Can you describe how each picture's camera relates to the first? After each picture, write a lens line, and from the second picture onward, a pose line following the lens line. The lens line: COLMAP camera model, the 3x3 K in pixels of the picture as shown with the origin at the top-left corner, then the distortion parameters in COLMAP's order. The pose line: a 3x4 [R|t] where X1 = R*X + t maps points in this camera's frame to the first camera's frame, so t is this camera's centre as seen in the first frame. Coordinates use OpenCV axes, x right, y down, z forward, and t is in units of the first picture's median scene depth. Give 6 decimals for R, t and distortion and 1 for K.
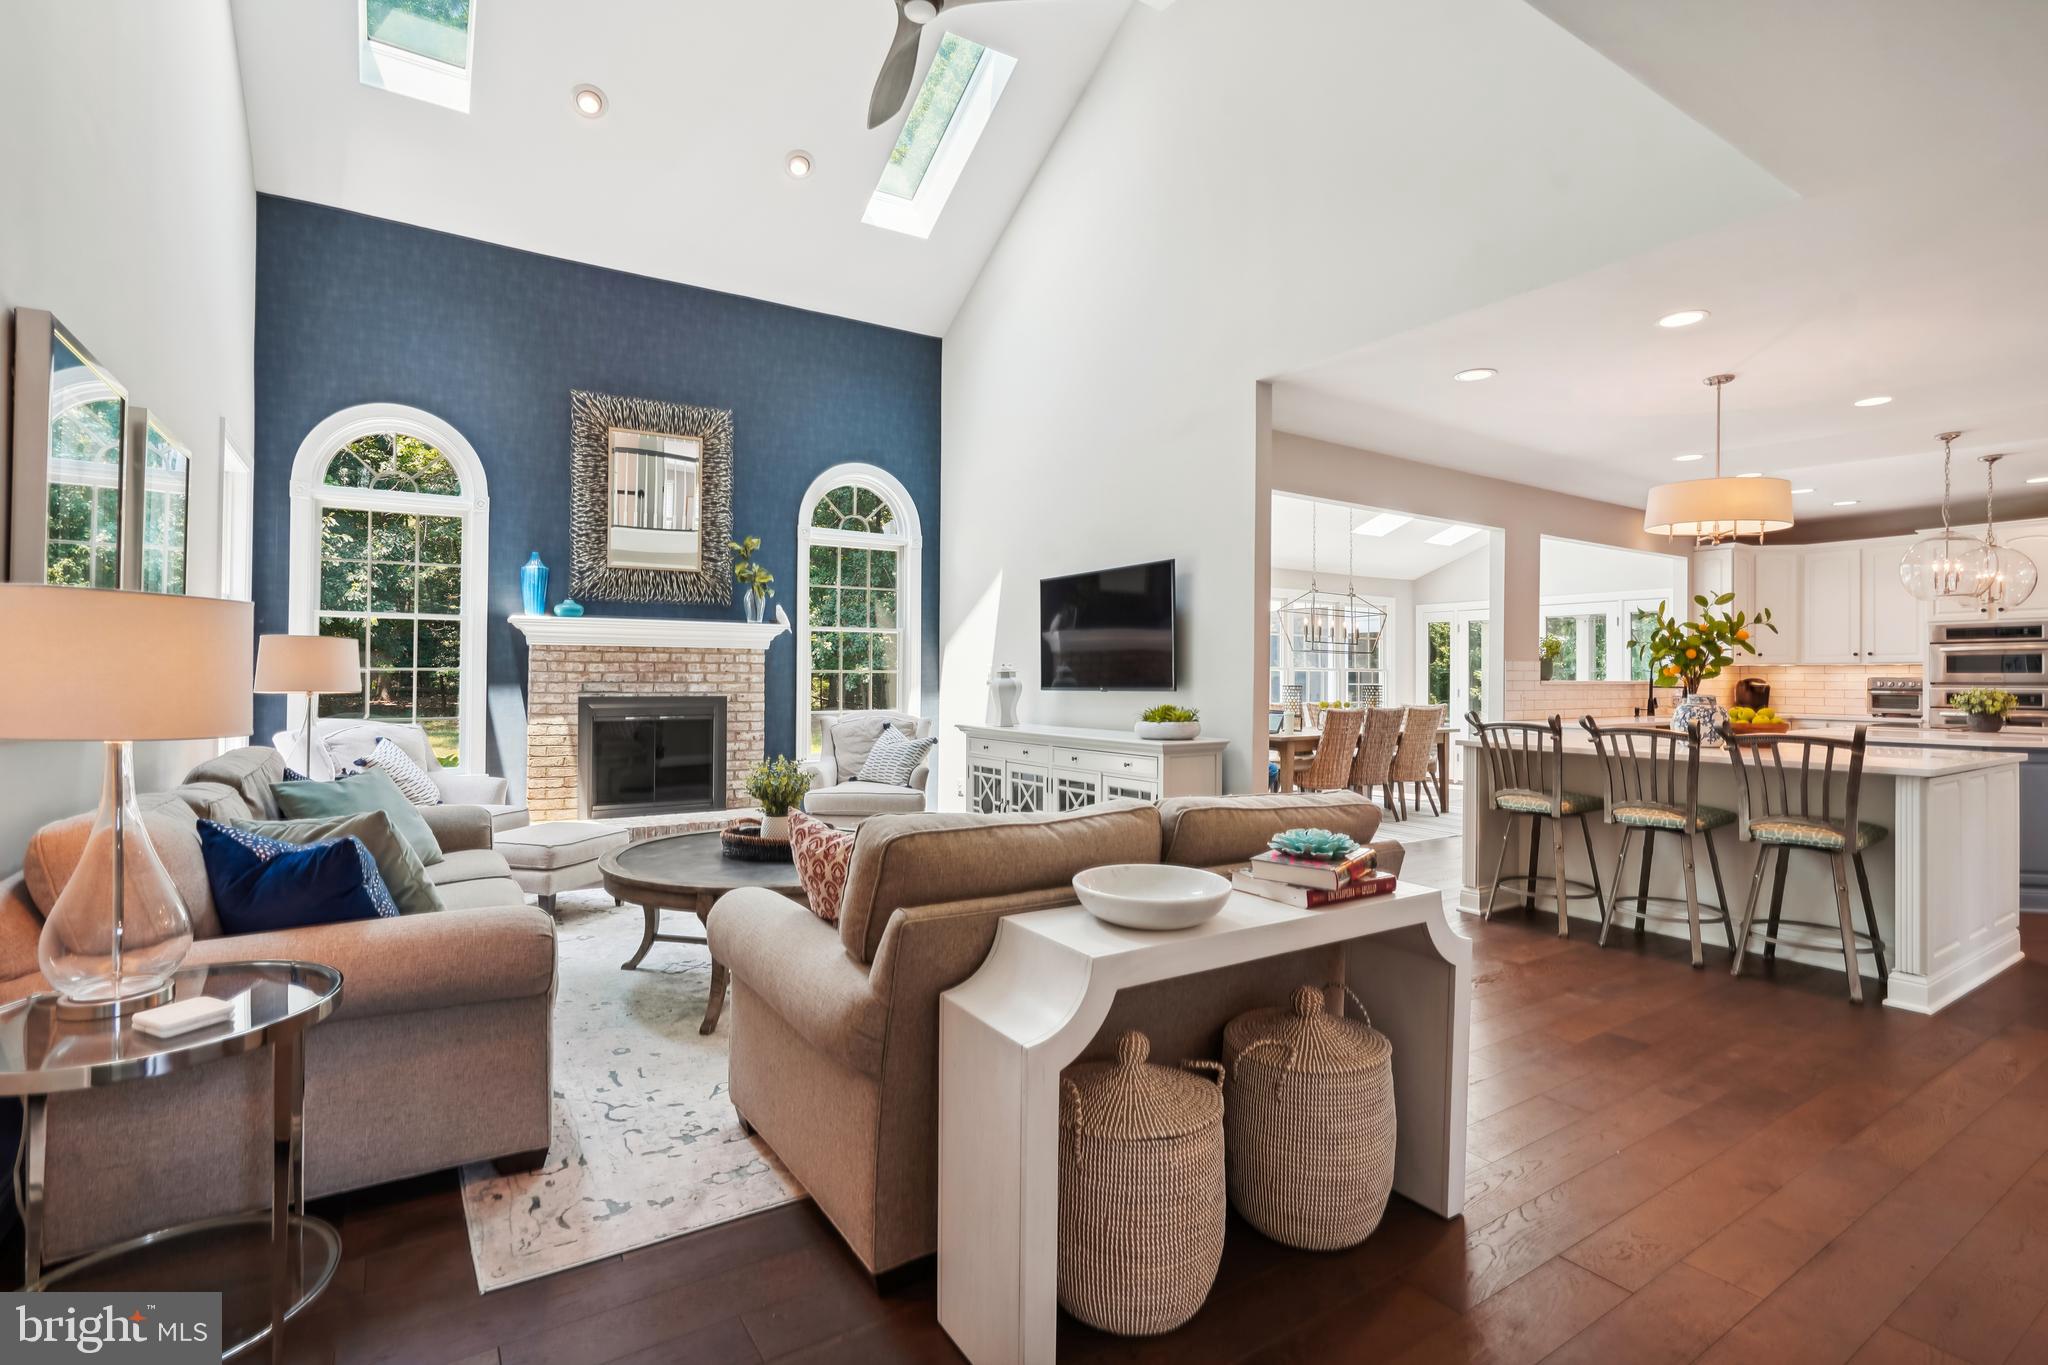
lens RADIAL K [[967.7, 0, 1023.6], [0, 967.7, 673.9], [0, 0, 1]] dist [-0.049101, 0.018808]
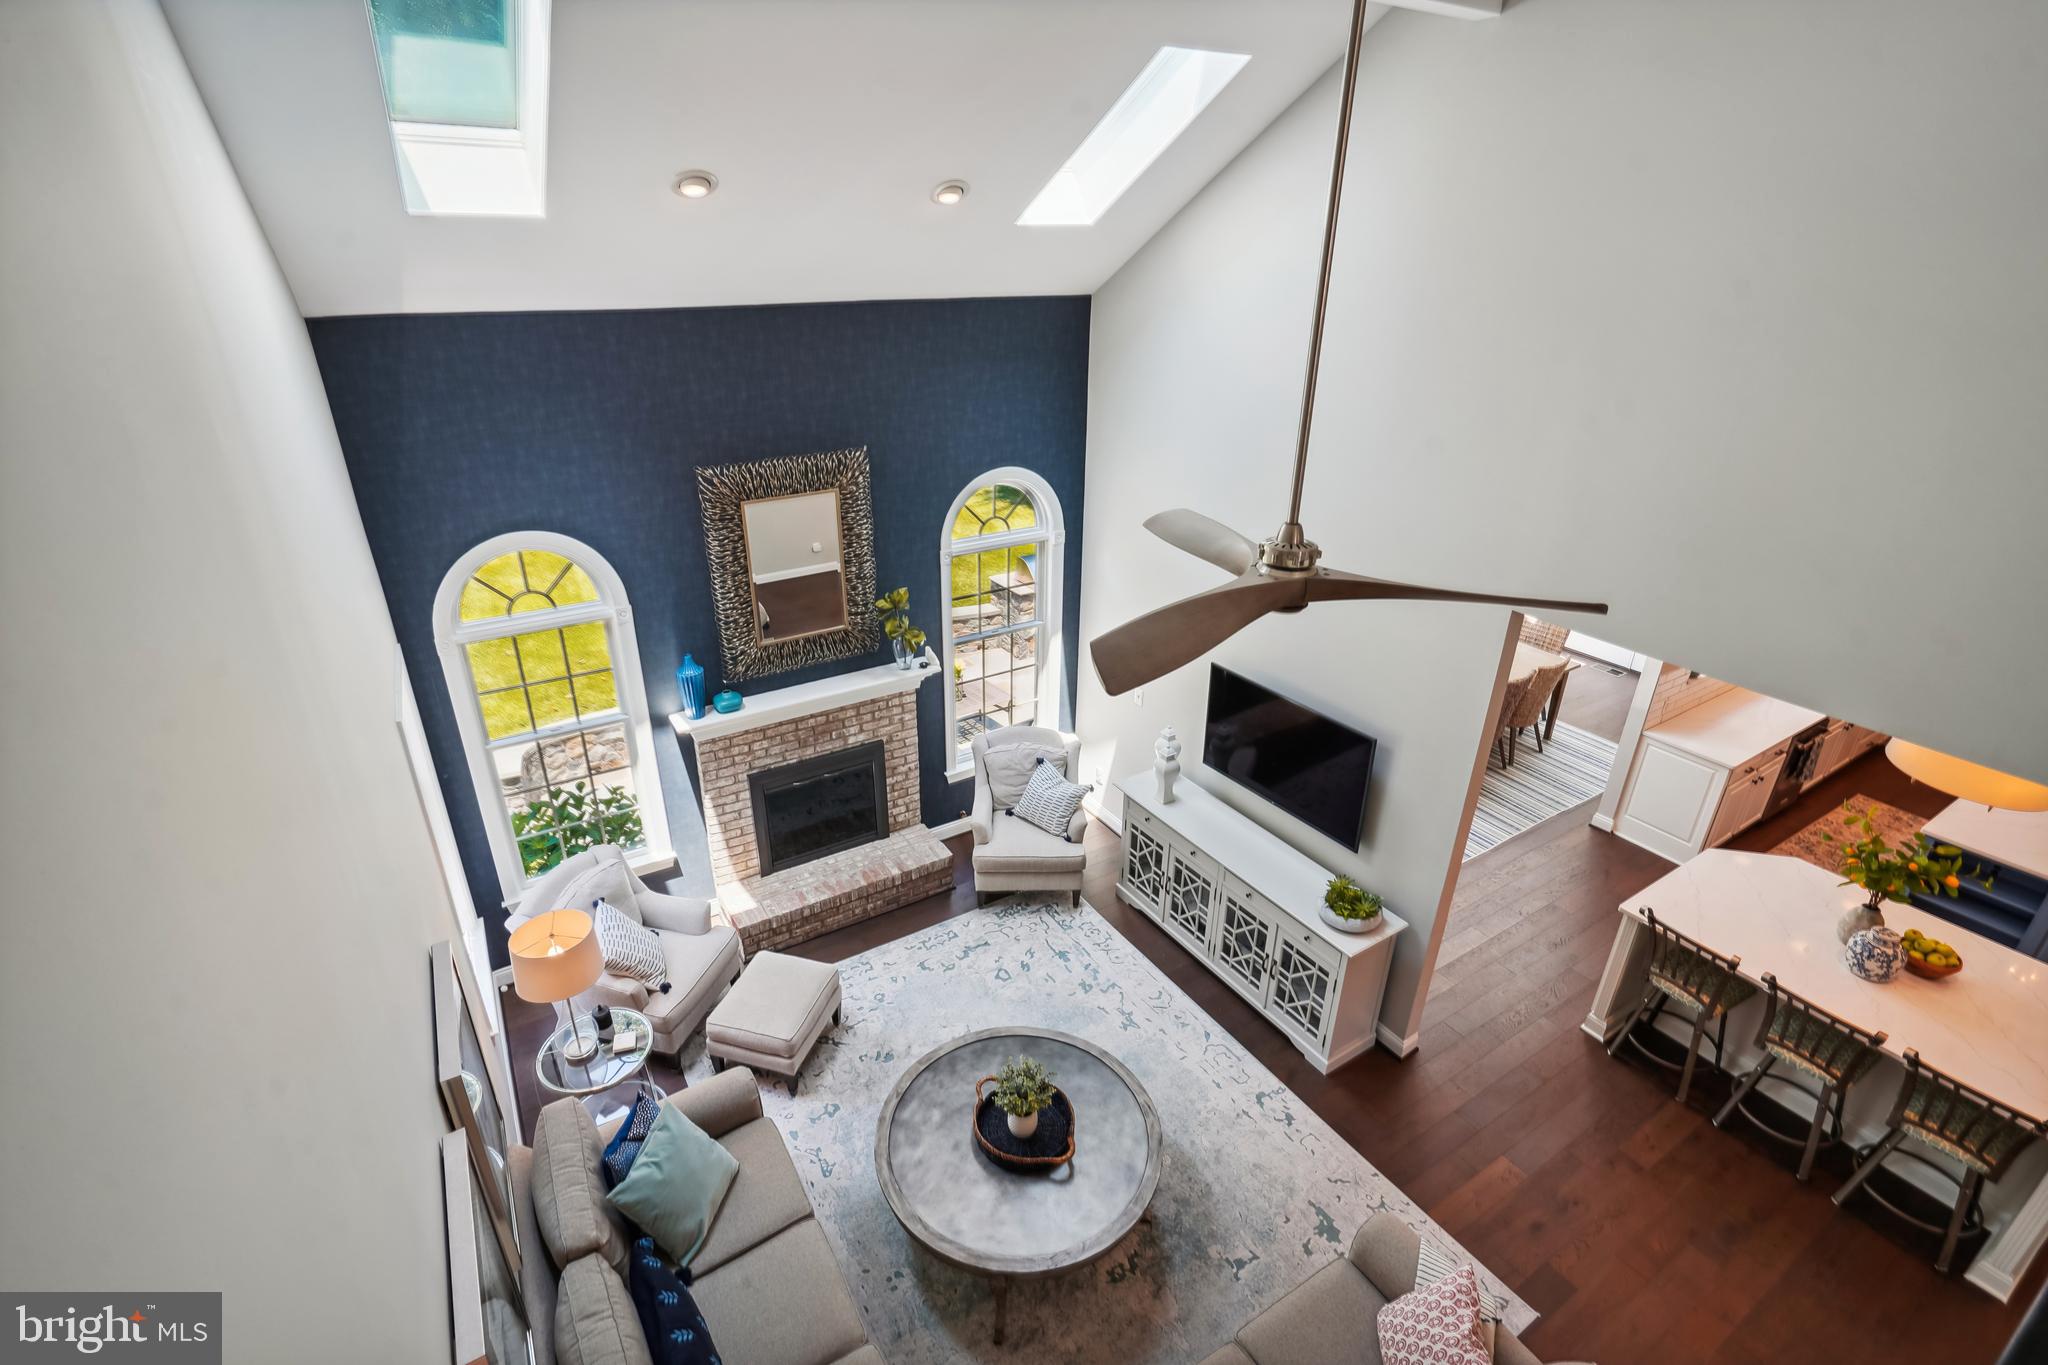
lens RADIAL K [[952.7, 0, 1029.8], [0, 952.7, 677.8], [0, 0, 1]] dist [-0.041357, 0.000784]
pose [[0.999777, 0.012616, -0.016912, -0.142779], [-0.004372, 0.908014, 0.418917, -0.466578], [0.020641, -0.418750, 0.907867, 0.131090]]
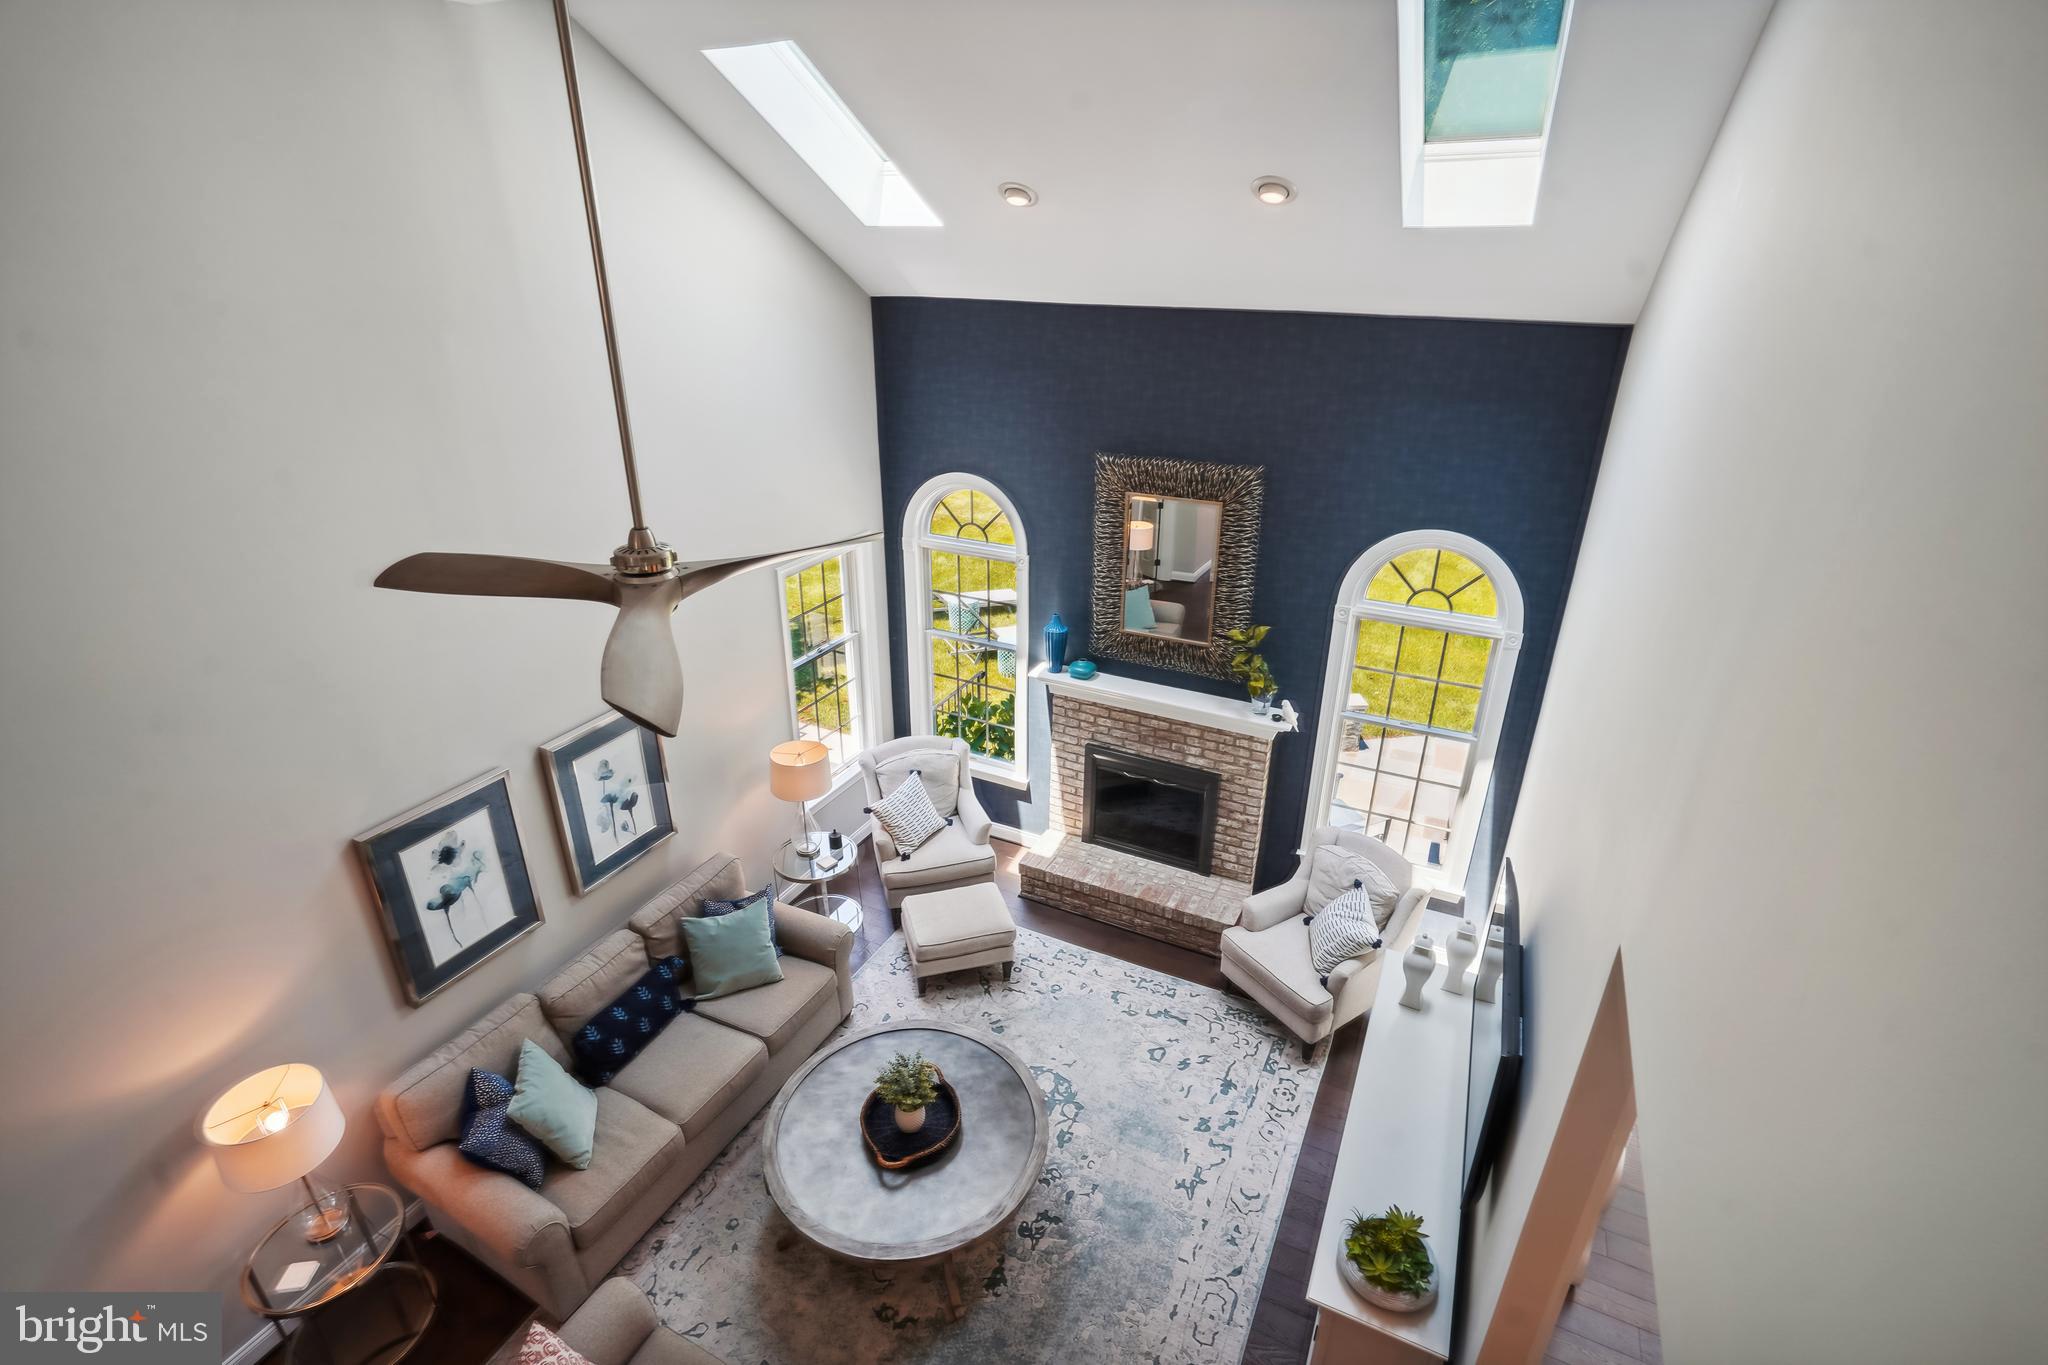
lens RADIAL K [[967.7, 0, 1023.6], [0, 967.7, 673.9], [0, 0, 1]] dist [-0.049101, 0.018808]
pose [[0.499497, 0.351843, -0.791650, 0.317460], [-0.001343, 0.914126, 0.405429, -0.464774], [0.866315, -0.201447, 0.457075, 0.431092]]
